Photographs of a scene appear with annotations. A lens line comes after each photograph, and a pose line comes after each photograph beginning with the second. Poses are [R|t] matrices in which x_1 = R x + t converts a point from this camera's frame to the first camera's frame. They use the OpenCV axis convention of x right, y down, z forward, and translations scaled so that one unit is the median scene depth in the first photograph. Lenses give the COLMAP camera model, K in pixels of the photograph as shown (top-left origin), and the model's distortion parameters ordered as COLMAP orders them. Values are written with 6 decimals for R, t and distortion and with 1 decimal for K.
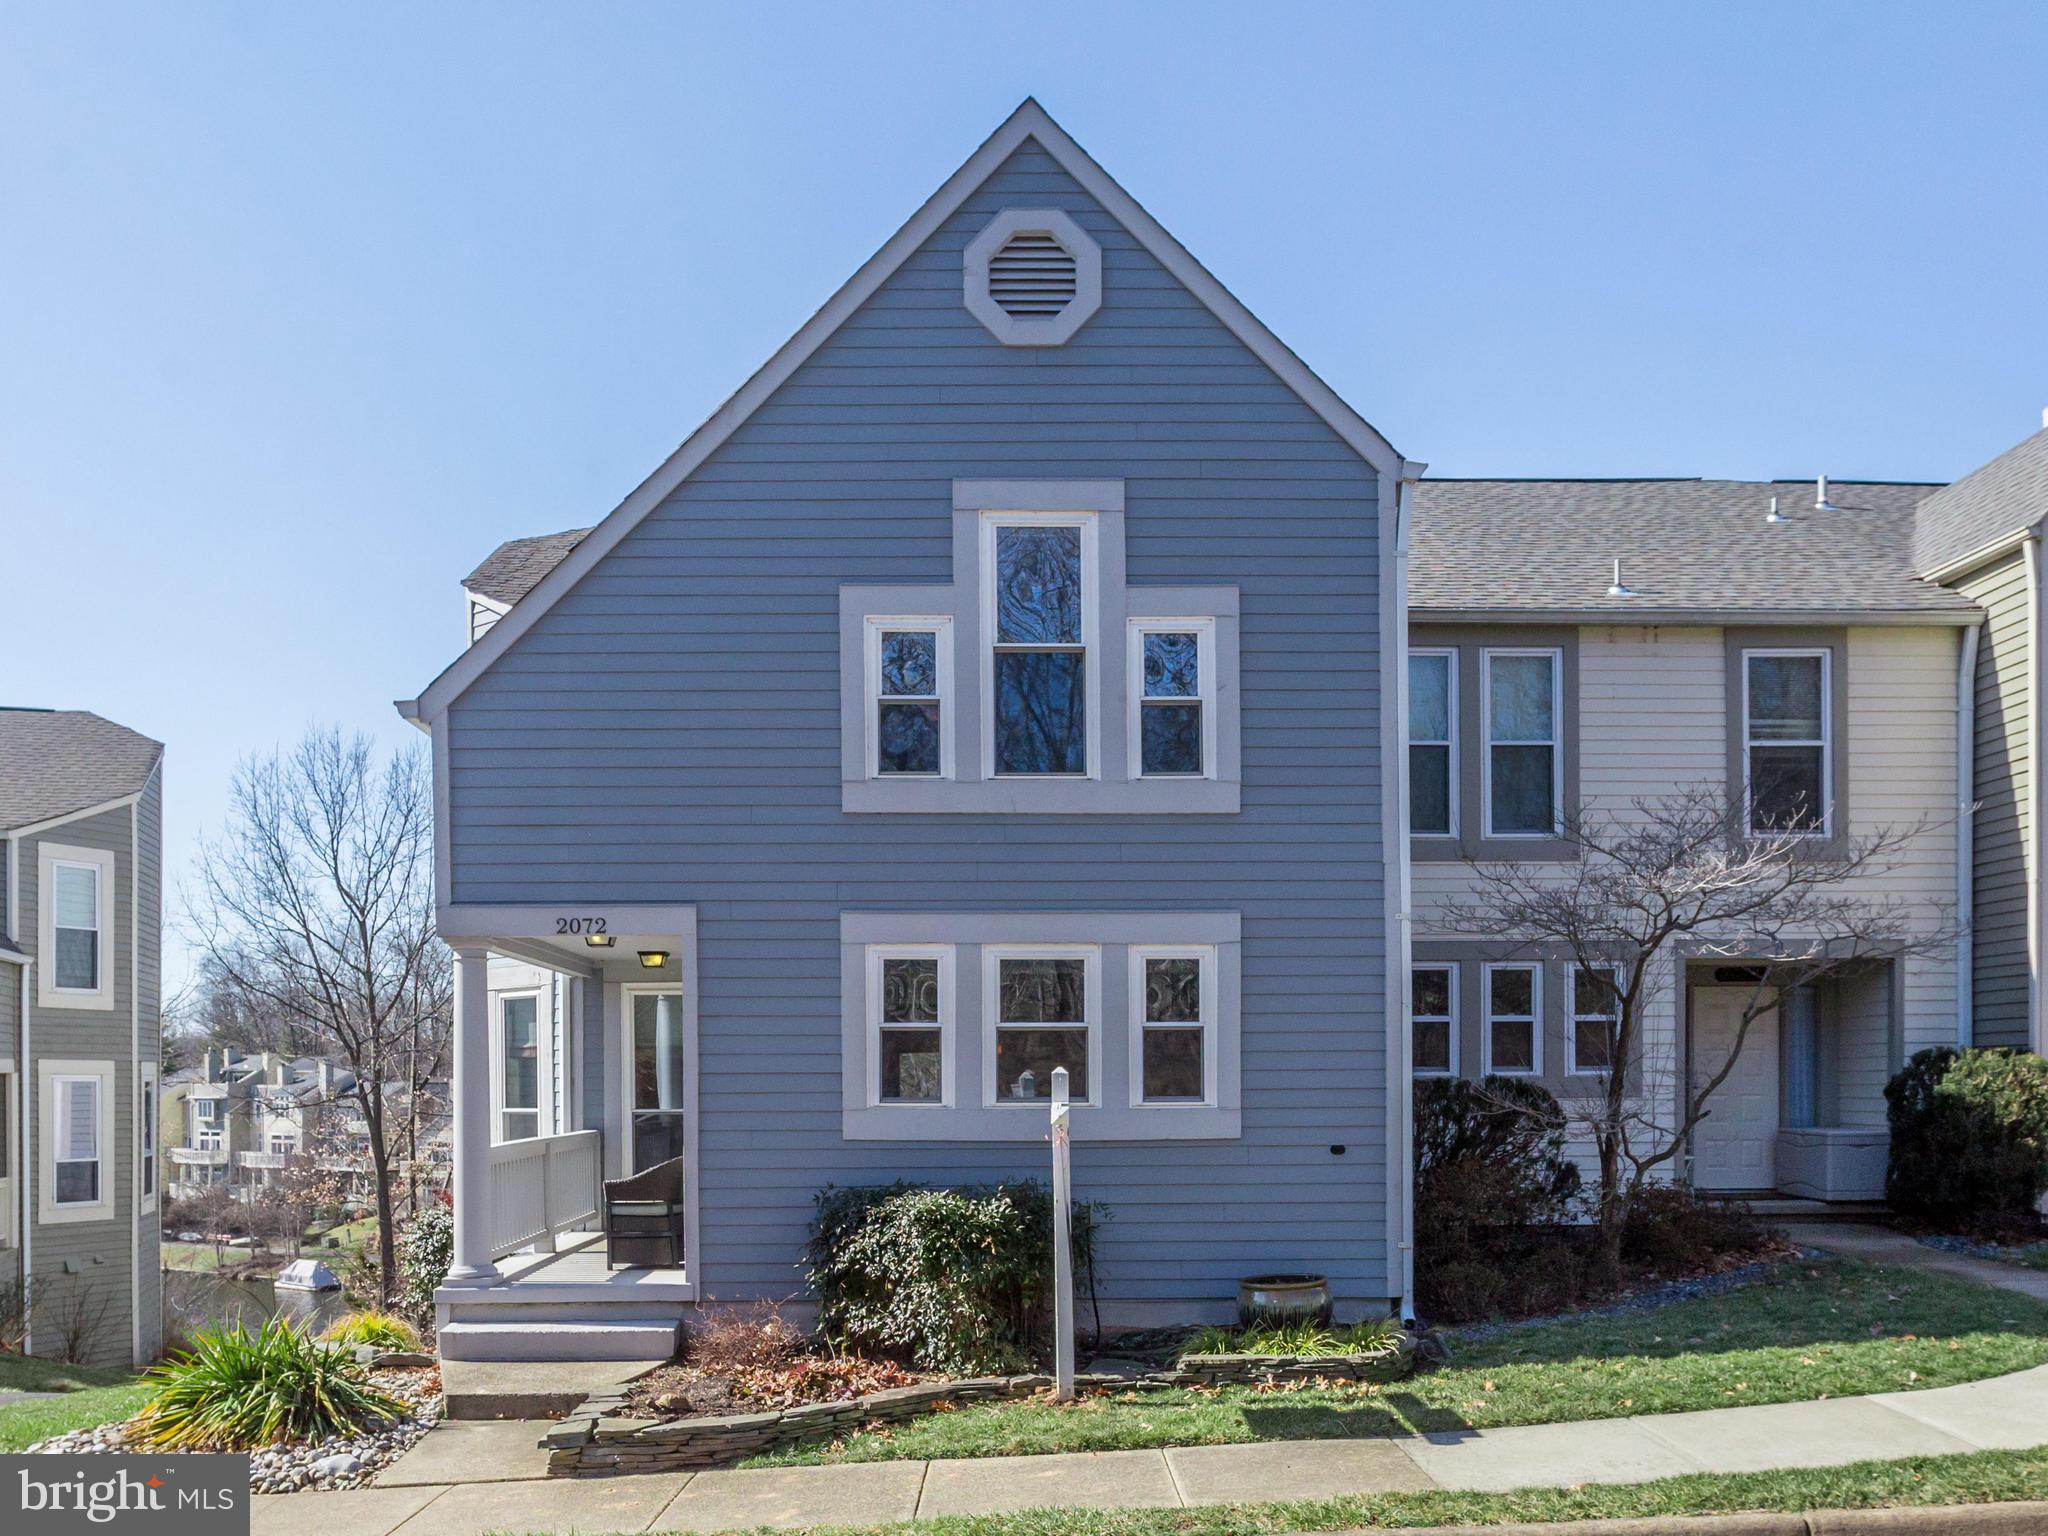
lens RADIAL K [[1619.2, 0, 1024.0], [0, 1619.2, 768.0], [0, 0, 1]] dist [-0.001452, 0.003896]
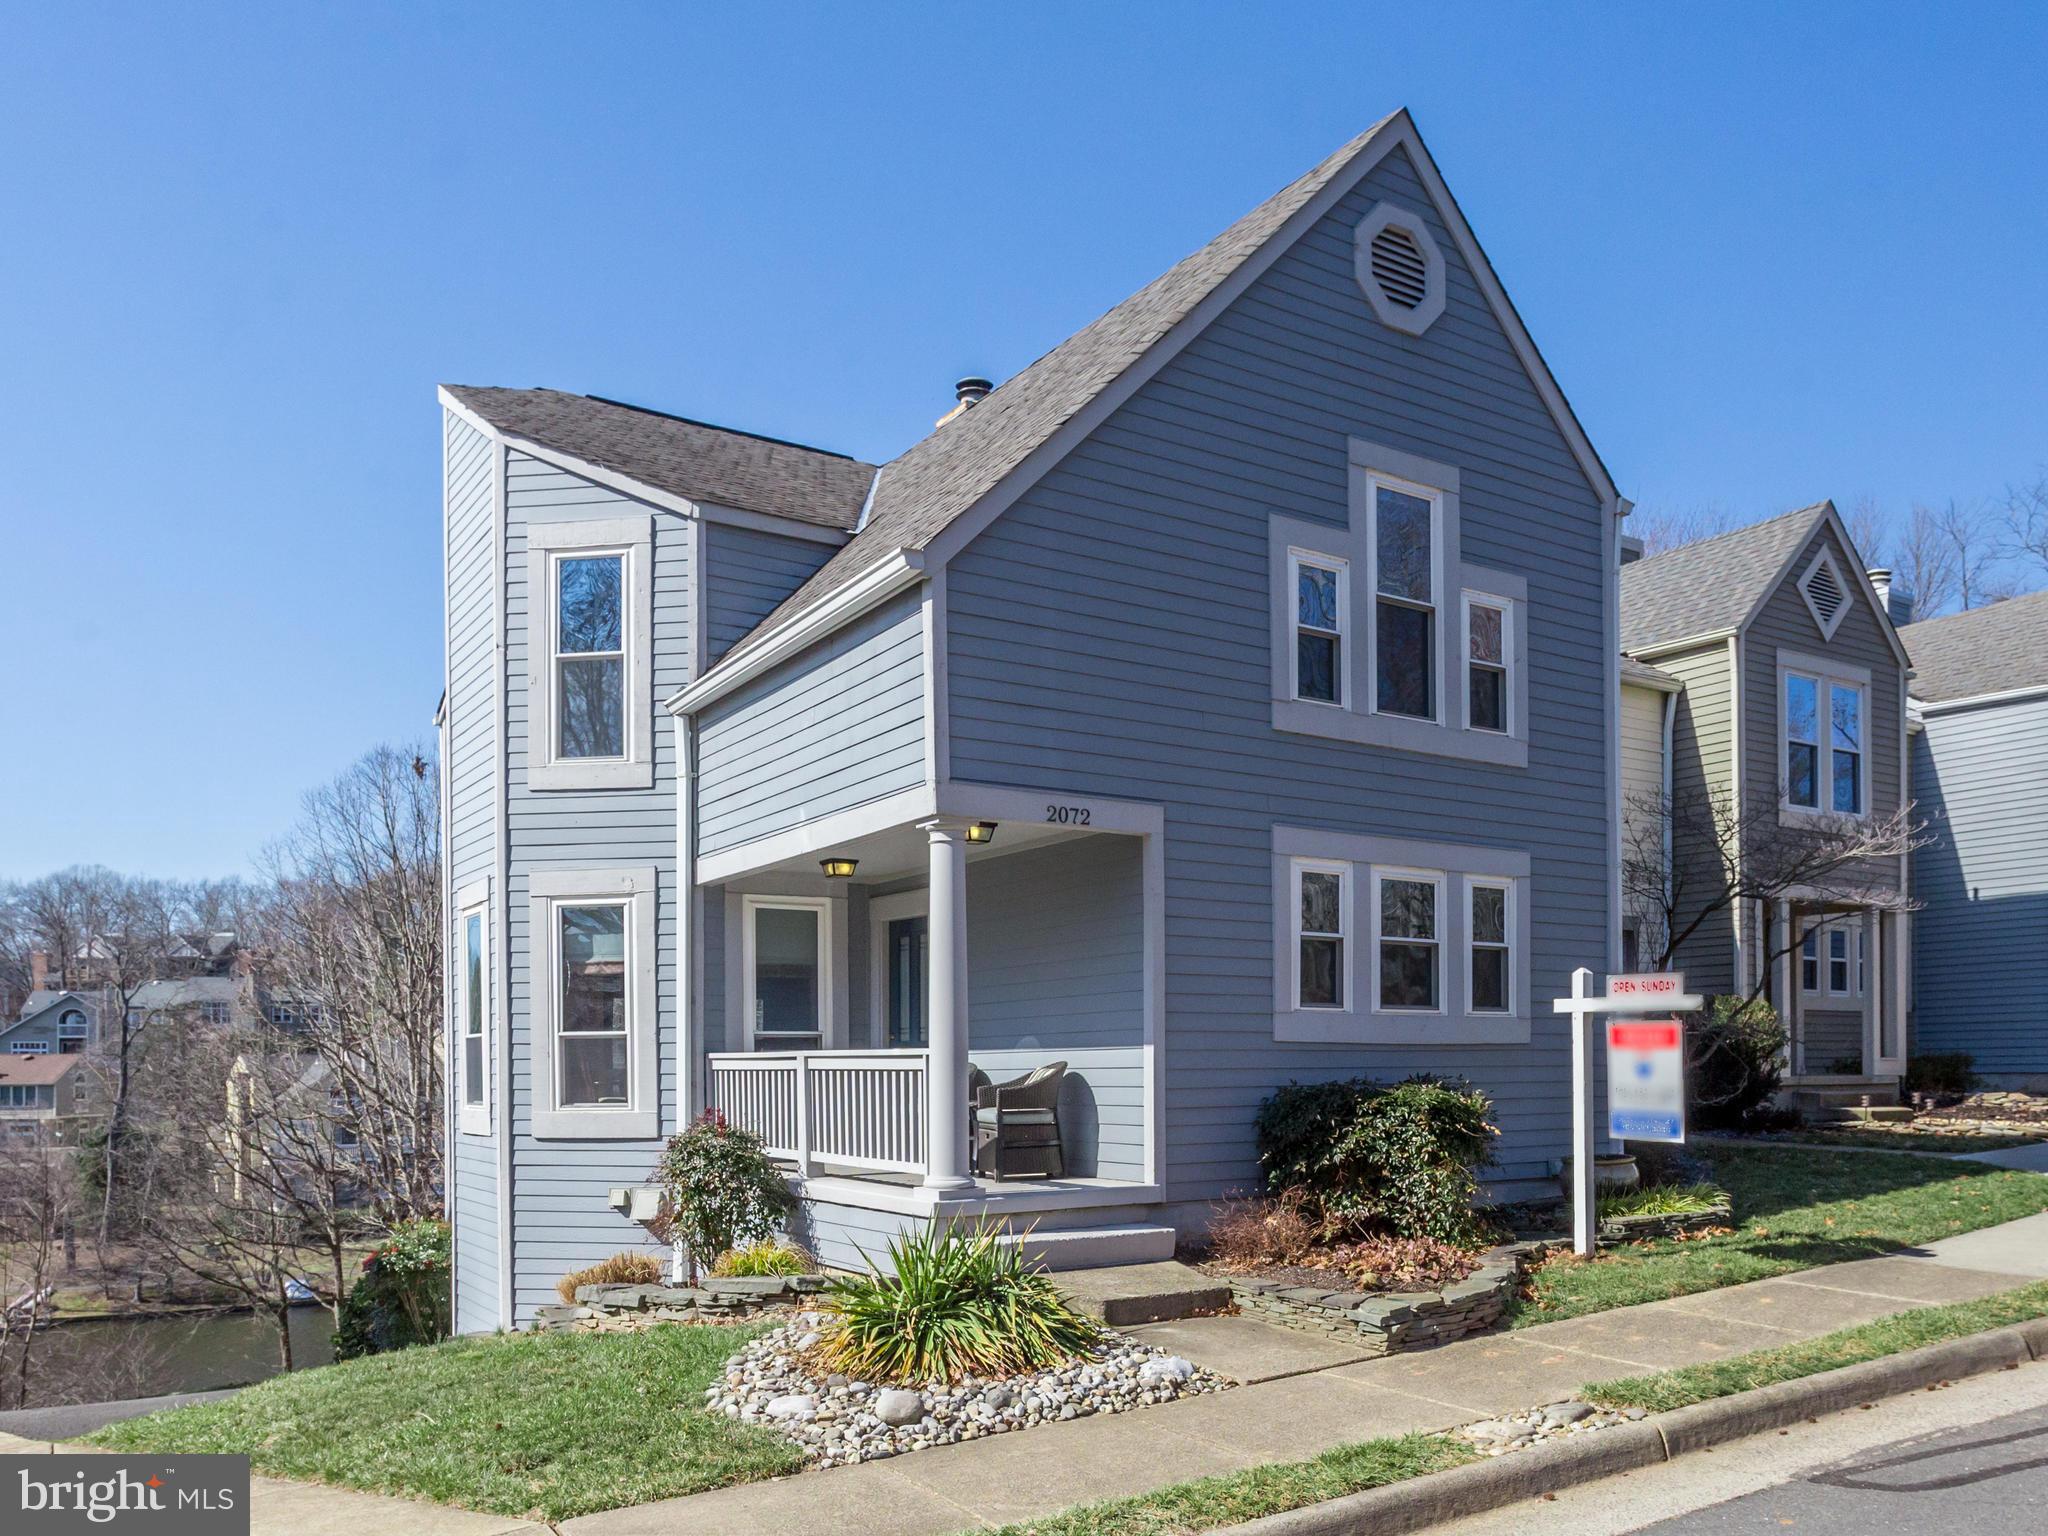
lens RADIAL K [[1513.7, 0, 1021.1], [0, 1513.7, 774.4], [0, 0, 1]] dist [0.003758, -0.000258]
pose [[0.852393, 0.098410, 0.513558, -0.740614], [-0.096745, 0.994855, -0.030064, 0.100478], [-0.513874, -0.024058, 0.857528, 0.245543]]
